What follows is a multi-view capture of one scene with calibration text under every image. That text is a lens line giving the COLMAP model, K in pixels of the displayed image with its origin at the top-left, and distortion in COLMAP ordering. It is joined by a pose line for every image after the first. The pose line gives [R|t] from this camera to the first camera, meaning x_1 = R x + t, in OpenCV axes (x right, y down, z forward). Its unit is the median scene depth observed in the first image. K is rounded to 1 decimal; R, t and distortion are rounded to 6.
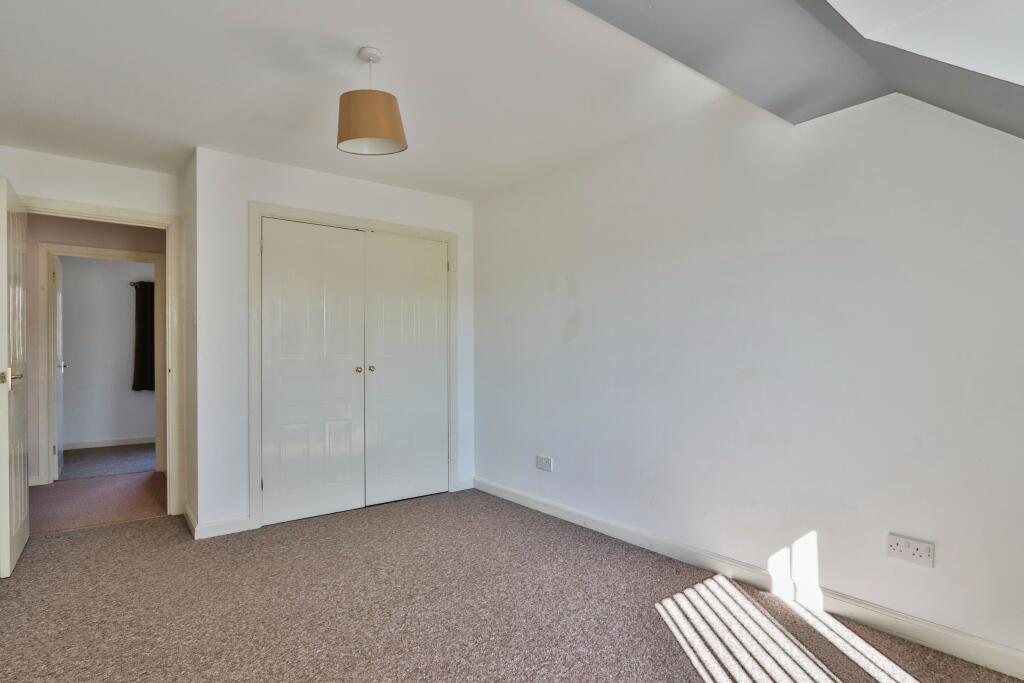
lens RADIAL K [[550.8, 0, 511.5], [0, 550.8, 342.5], [0, 0, 1]] dist [0.000031, 0.000922]
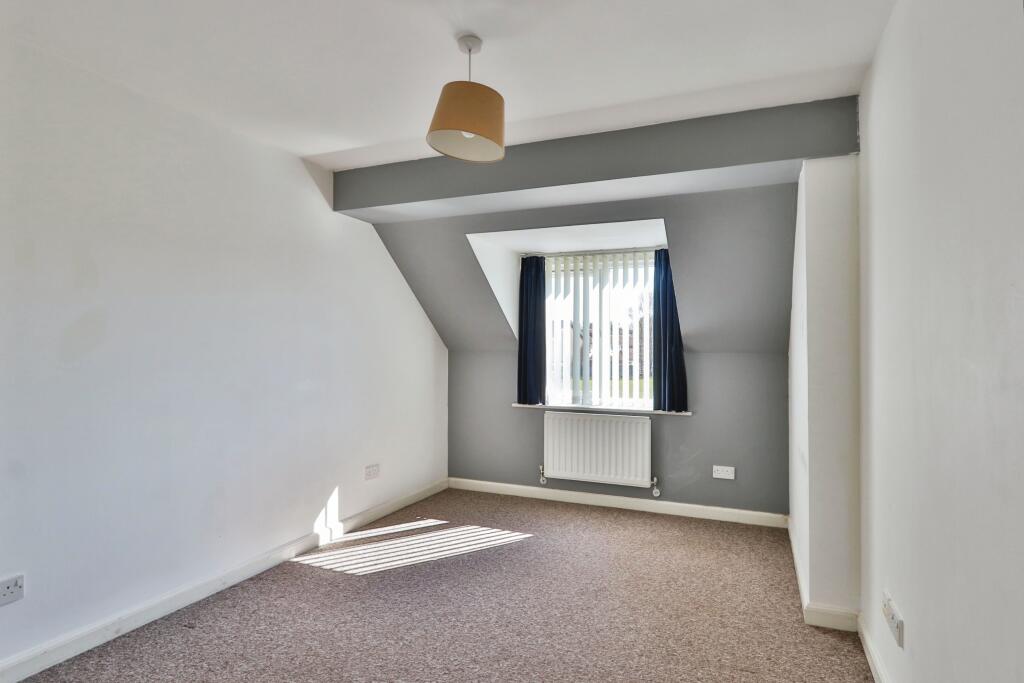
lens RADIAL K [[550.8, 0, 511.7], [0, 550.8, 344.2], [0, 0, 1]] dist [0.000031, 0.000922]
pose [[-0.450661, 0.007494, 0.892664, -0.967839], [-0.002581, 0.999950, -0.009698, -0.030528], [-0.892692, -0.006674, -0.450619, 1.207850]]
